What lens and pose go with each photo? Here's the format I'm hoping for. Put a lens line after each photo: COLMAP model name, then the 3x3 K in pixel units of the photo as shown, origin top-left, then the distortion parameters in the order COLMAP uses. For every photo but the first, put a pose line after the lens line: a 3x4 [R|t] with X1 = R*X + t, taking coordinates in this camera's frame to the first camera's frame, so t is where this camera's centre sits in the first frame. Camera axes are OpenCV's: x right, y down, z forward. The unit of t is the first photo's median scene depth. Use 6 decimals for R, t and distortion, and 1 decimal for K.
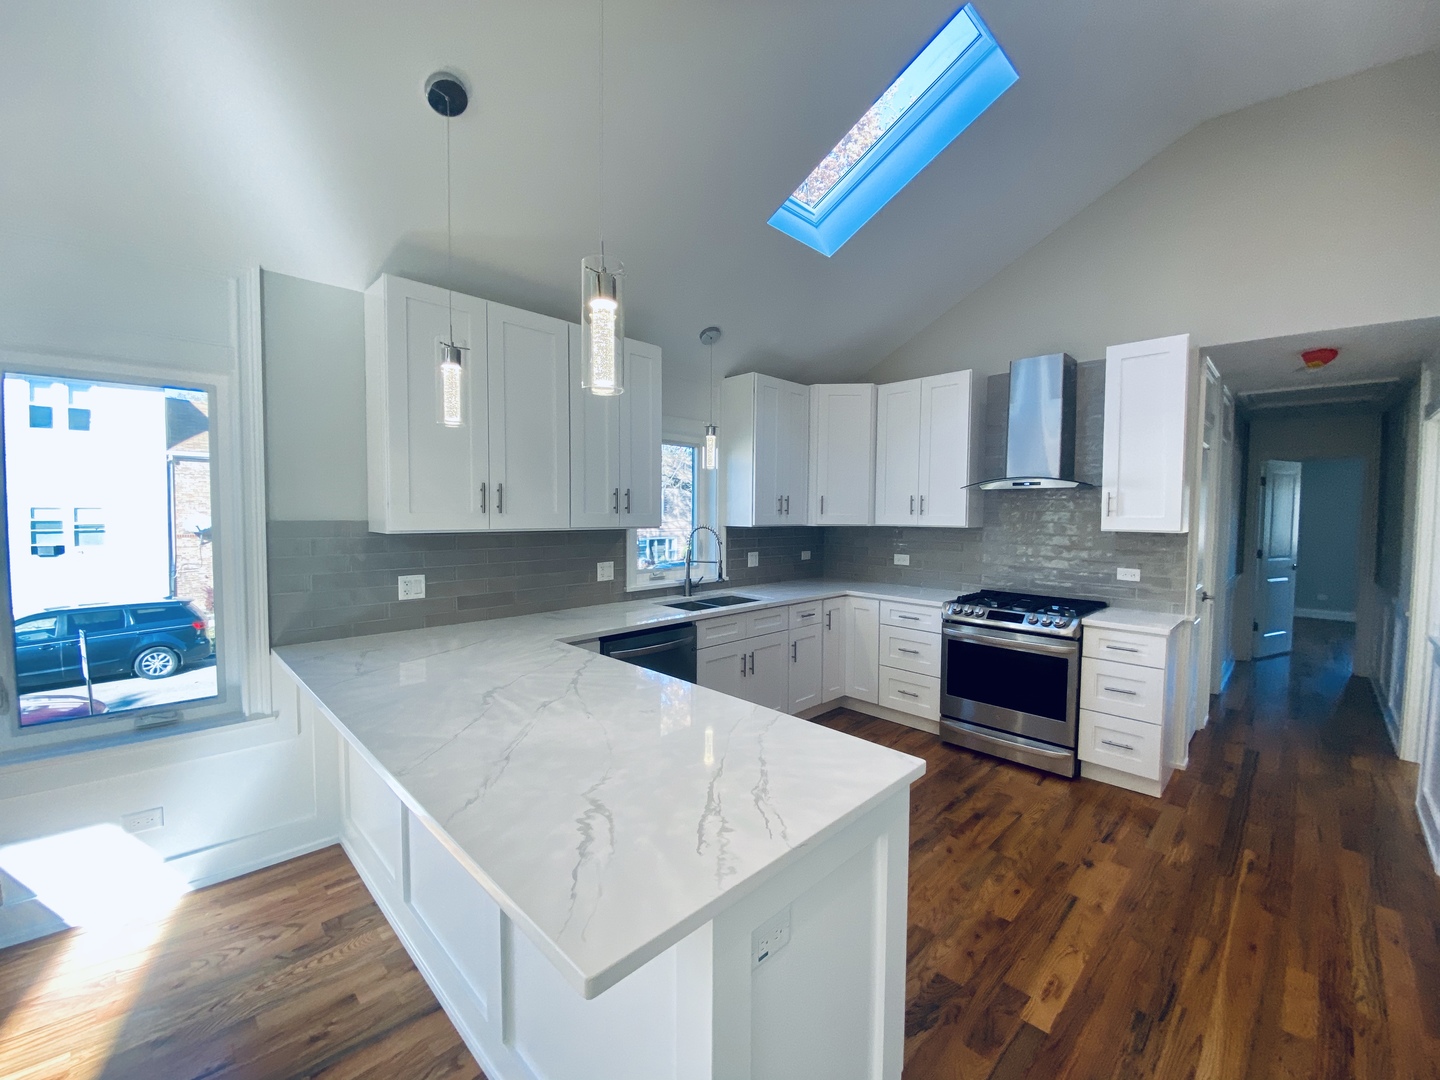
lens RADIAL K [[583.0, 0, 704.7], [0, 583.0, 536.1], [0, 0, 1]] dist [0.002005, -0.013855]
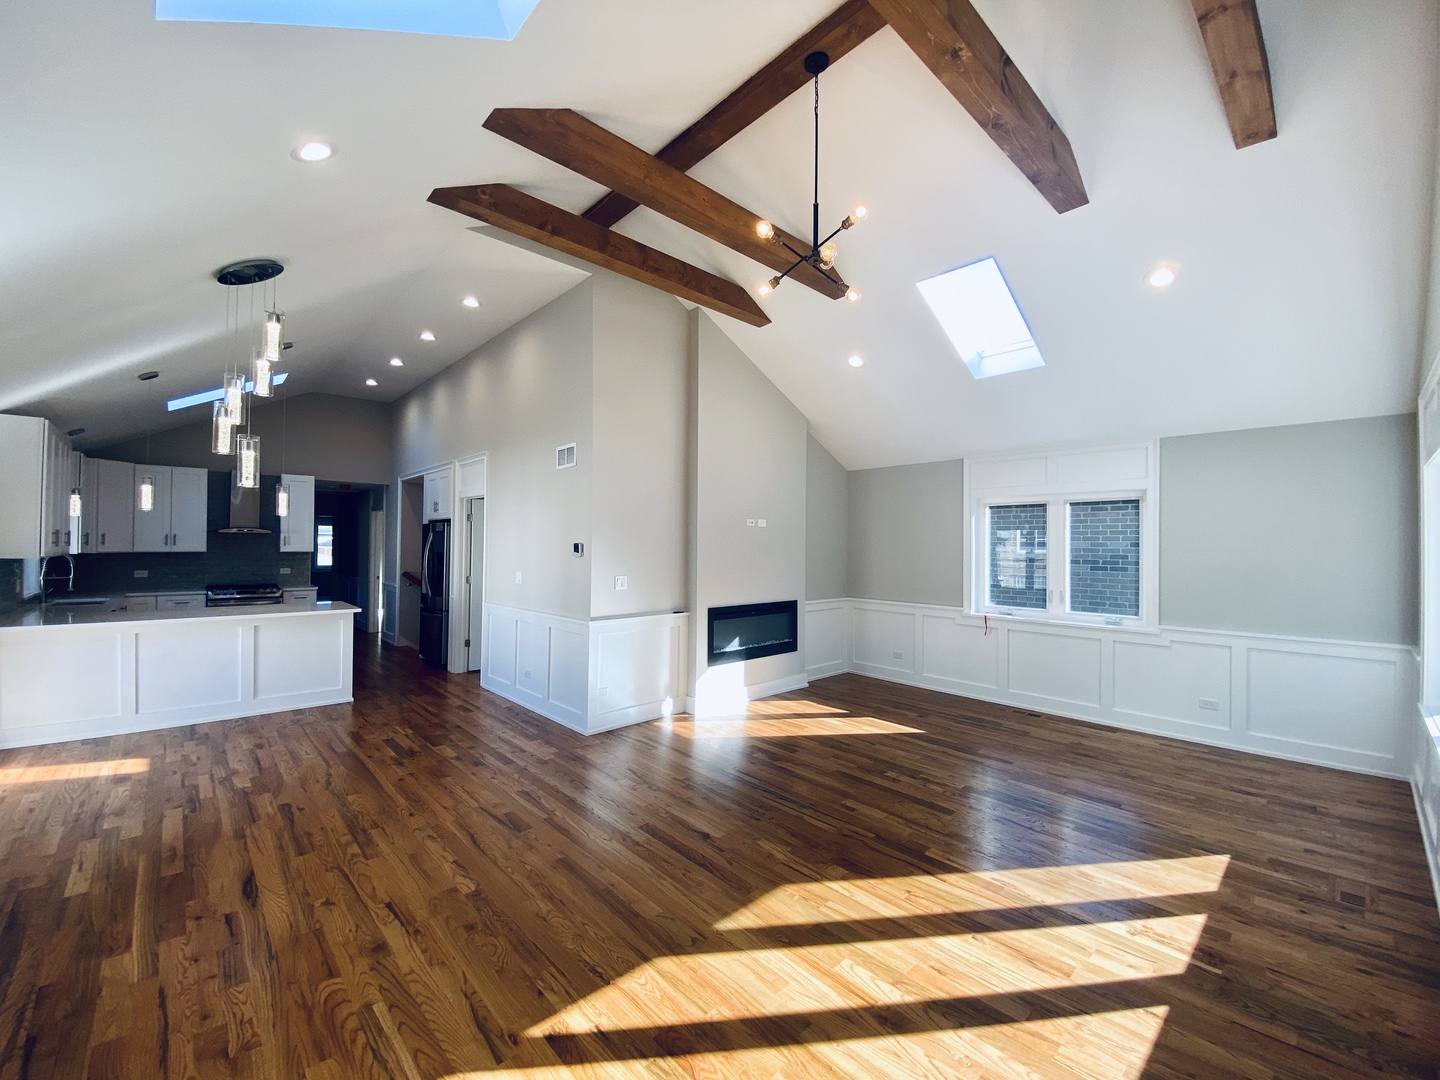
lens RADIAL K [[586.3, 0, 716.2], [0, 586.3, 541.0], [0, 0, 1]] dist [0.019910, -0.021598]
pose [[0.012198, 0.002312, 0.999923, -1.560719], [0.034777, 0.999391, -0.002735, 0.013263], [-0.999321, 0.034808, 0.012110, -0.726668]]
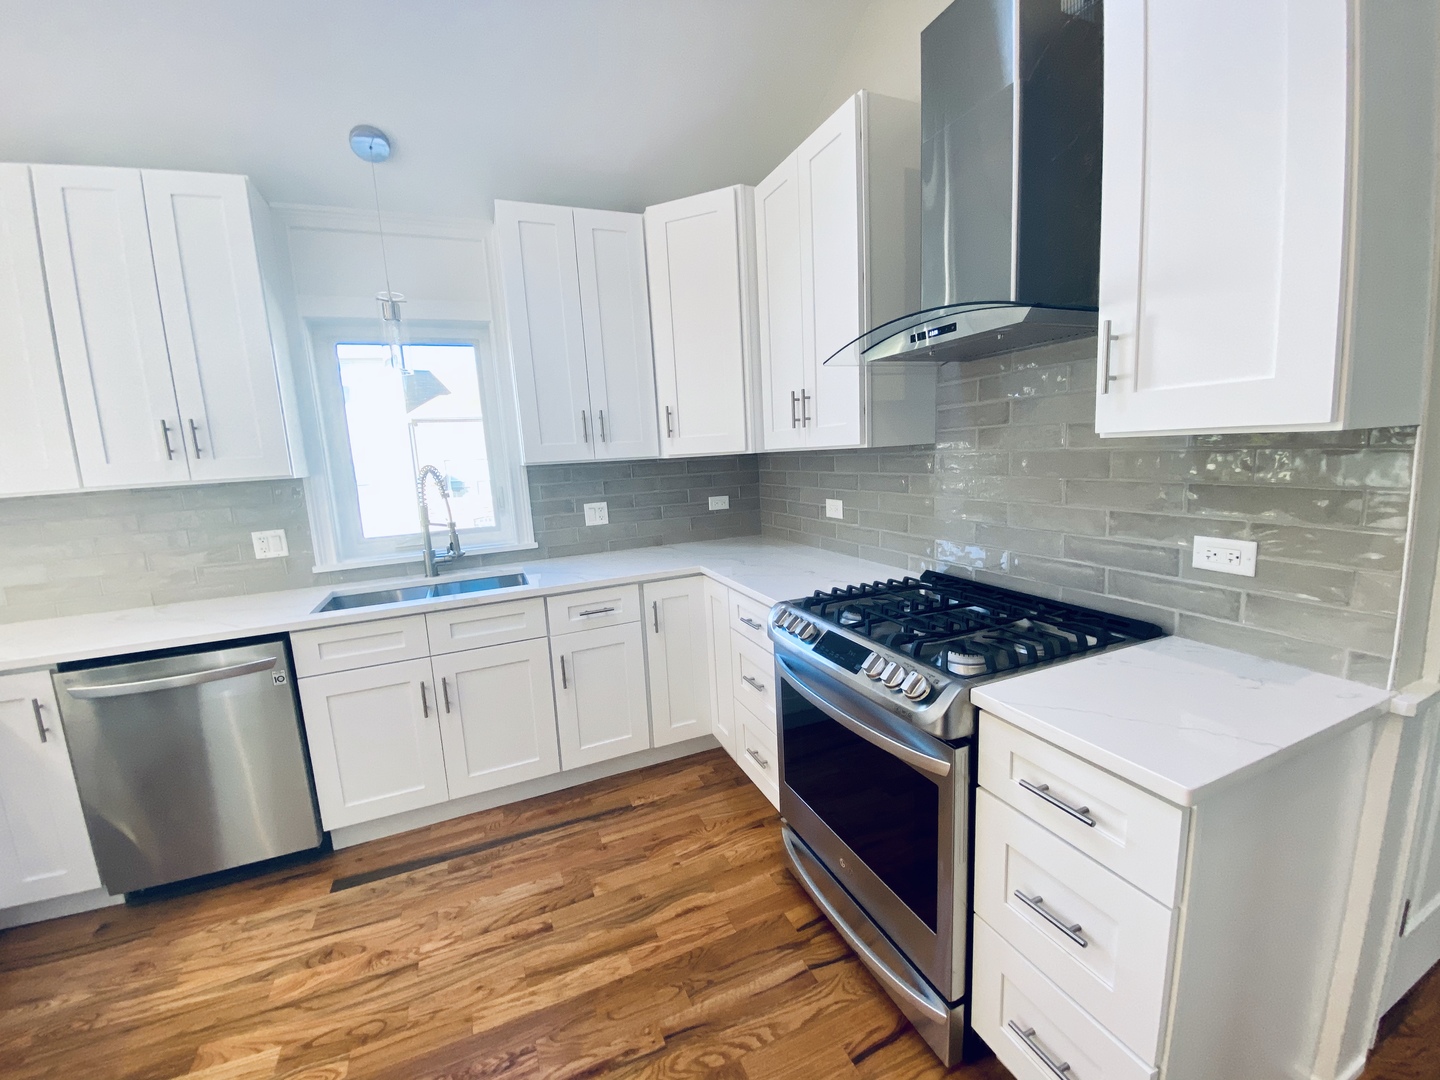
lens RADIAL K [[586.3, 0, 716.2], [0, 586.3, 541.0], [0, 0, 1]] dist [0.019910, -0.021598]
pose [[0.933054, -0.001581, -0.359733, 0.560282], [0.045186, 0.992585, 0.112838, 0.002289], [0.356887, -0.121539, 0.926207, 0.546496]]
